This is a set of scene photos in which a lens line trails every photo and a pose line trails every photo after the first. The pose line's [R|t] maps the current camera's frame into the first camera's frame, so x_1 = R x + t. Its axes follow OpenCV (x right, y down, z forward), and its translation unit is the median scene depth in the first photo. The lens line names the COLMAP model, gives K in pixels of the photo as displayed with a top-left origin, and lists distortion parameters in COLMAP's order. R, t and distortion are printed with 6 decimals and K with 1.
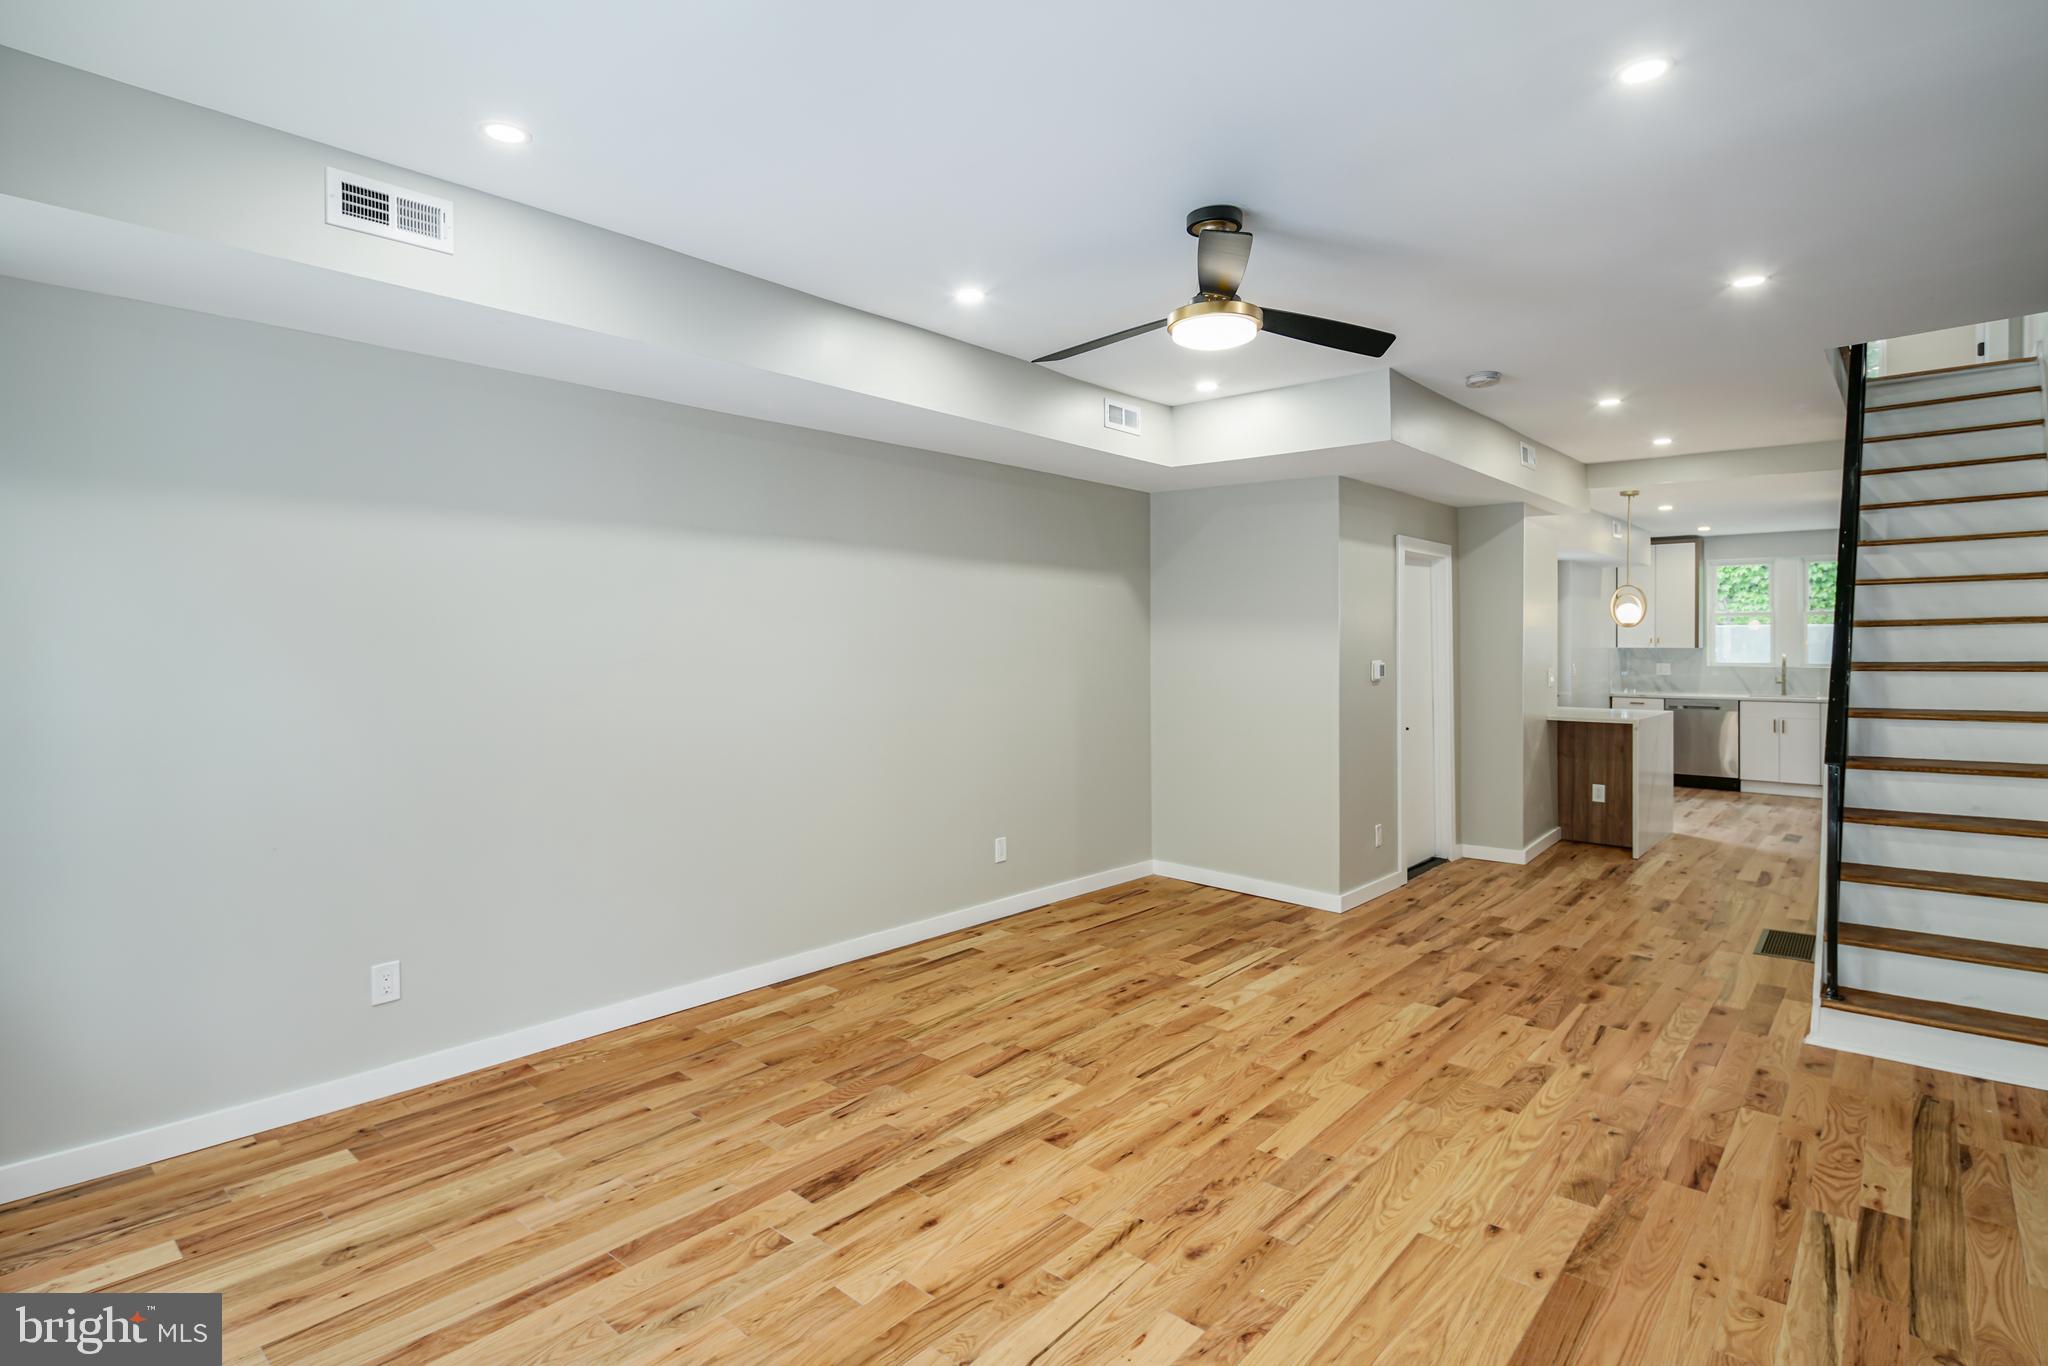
lens RADIAL K [[1013.1, 0, 1017.7], [0, 1013.1, 646.5], [0, 0, 1]] dist [0.000306, -0.001128]
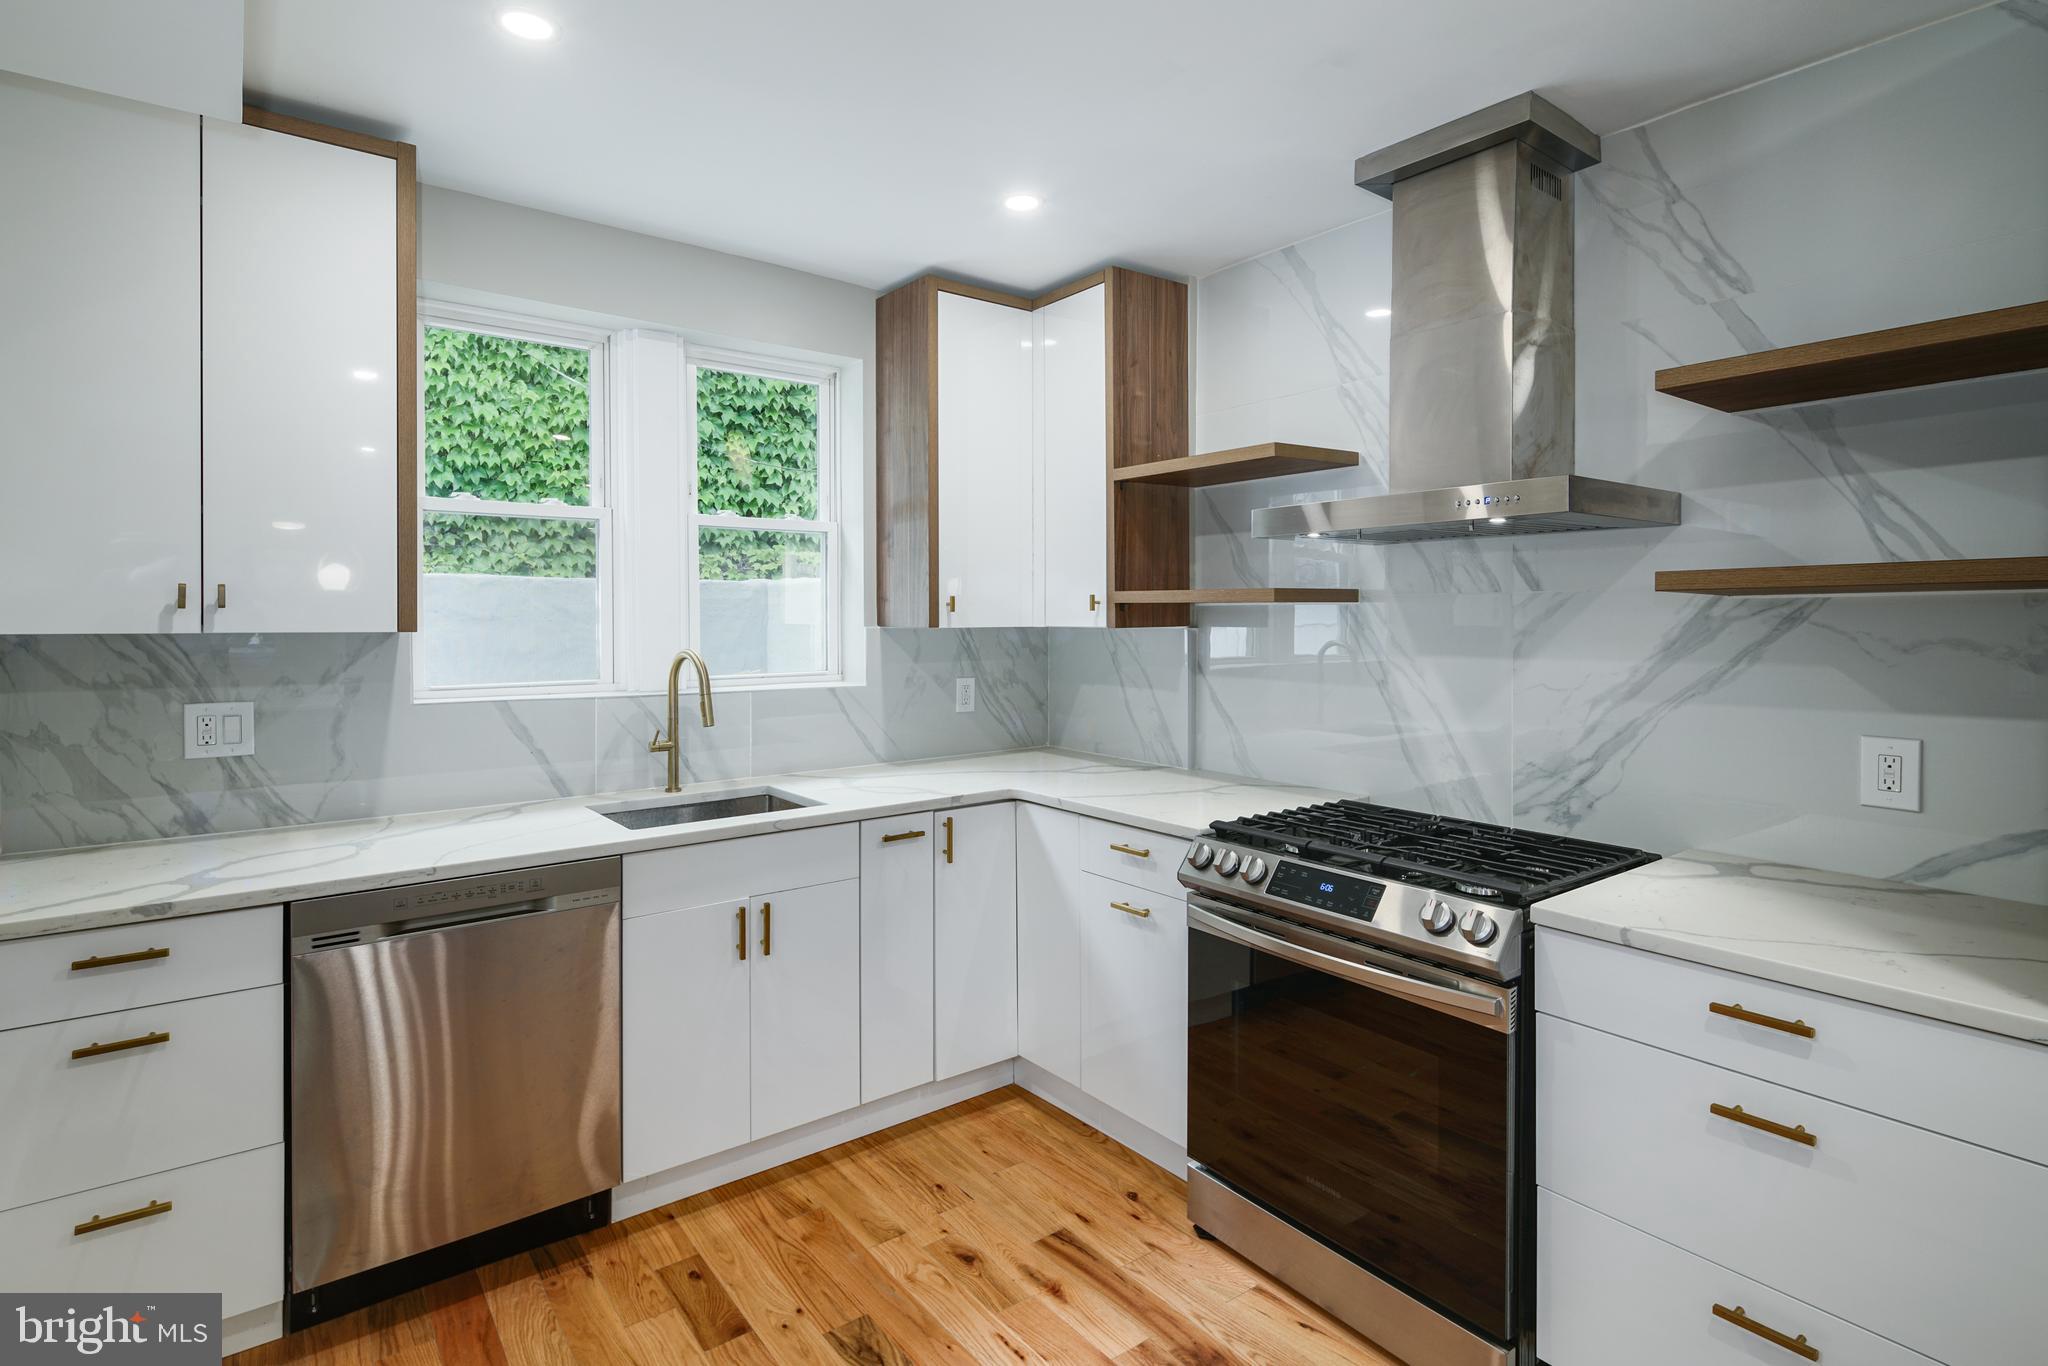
lens RADIAL K [[1009.8, 0, 1018.3], [0, 1009.8, 624.9], [0, 0, 1]] dist [-0.001286, -0.001210]
pose [[0.195595, -0.003824, 0.980677, 1.458888], [0.005108, 0.999983, 0.002880, 0.000216], [-0.980671, 0.004446, 0.195611, 2.511655]]
